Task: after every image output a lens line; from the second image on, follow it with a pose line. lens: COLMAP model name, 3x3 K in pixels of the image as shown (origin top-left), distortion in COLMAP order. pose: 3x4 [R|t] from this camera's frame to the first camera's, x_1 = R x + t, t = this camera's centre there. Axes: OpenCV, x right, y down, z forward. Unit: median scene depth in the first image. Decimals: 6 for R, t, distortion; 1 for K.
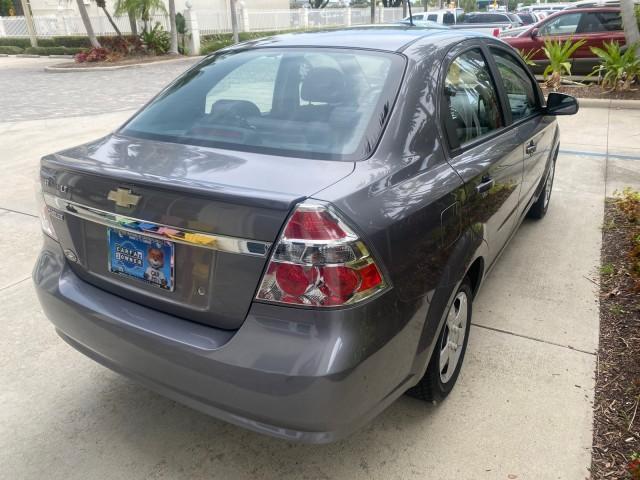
lens RADIAL K [[487.3, 0, 334.4], [0, 487.3, 234.5], [0, 0, 1]] dist [0.022862, -0.023453]
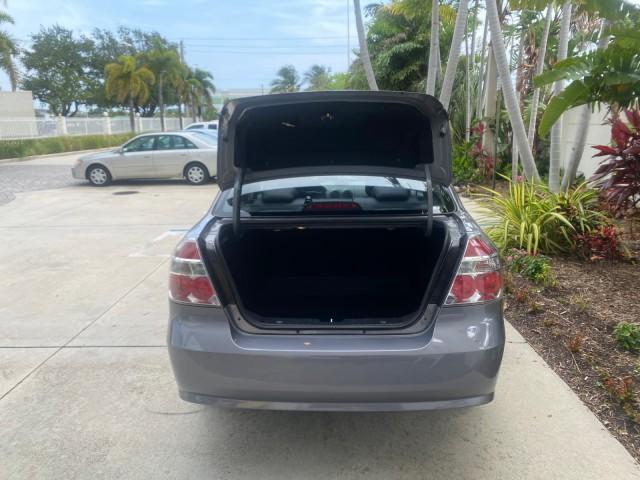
lens RADIAL K [[487.3, 0, 315.2], [0, 487.3, 230.5], [0, 0, 1]] dist [0.022862, -0.023453]
pose [[0.893032, -0.087523, 0.441399, -0.899691], [0.177136, 0.970081, -0.166026, 0.072567], [-0.413662, 0.226455, 0.881818, -0.141345]]
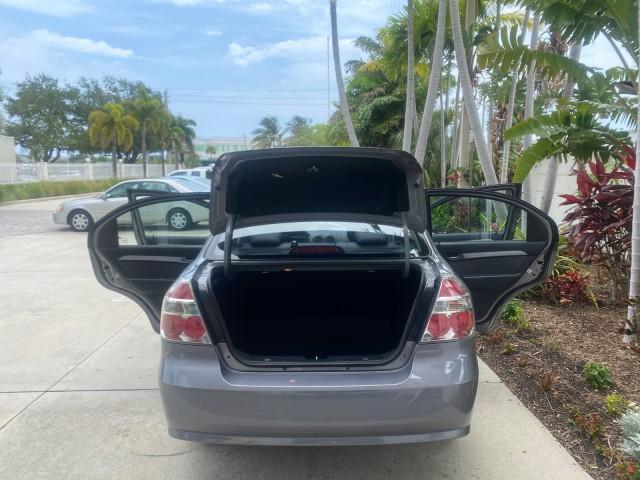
lens RADIAL K [[487.3, 0, 315.4], [0, 487.3, 232.1], [0, 0, 1]] dist [0.022862, -0.023453]
pose [[0.874701, -0.043569, 0.482700, -0.956258], [0.183401, 0.951646, -0.246444, 0.096837], [-0.448622, 0.304093, 0.840396, -0.217203]]
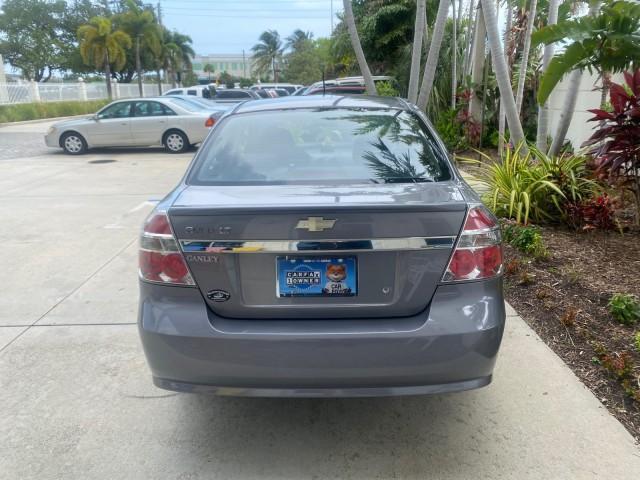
lens RADIAL K [[487.3, 0, 315.1], [0, 487.3, 226.5], [0, 0, 1]] dist [0.022862, -0.023453]
pose [[0.877593, -0.117038, 0.464901, -0.850997], [0.186465, 0.976715, -0.106103, 0.048798], [-0.441658, 0.179804, 0.878982, -0.040385]]
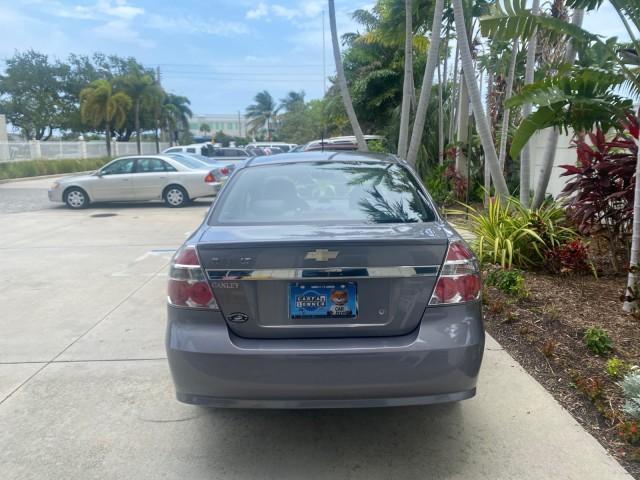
lens RADIAL K [[487.3, 0, 314.0], [0, 487.3, 233.2], [0, 0, 1]] dist [0.022862, -0.023453]
pose [[0.871243, -0.071635, 0.485596, -0.978095], [0.191137, 0.960719, -0.201209, 0.124928], [-0.452108, 0.268117, 0.850712, -0.183285]]
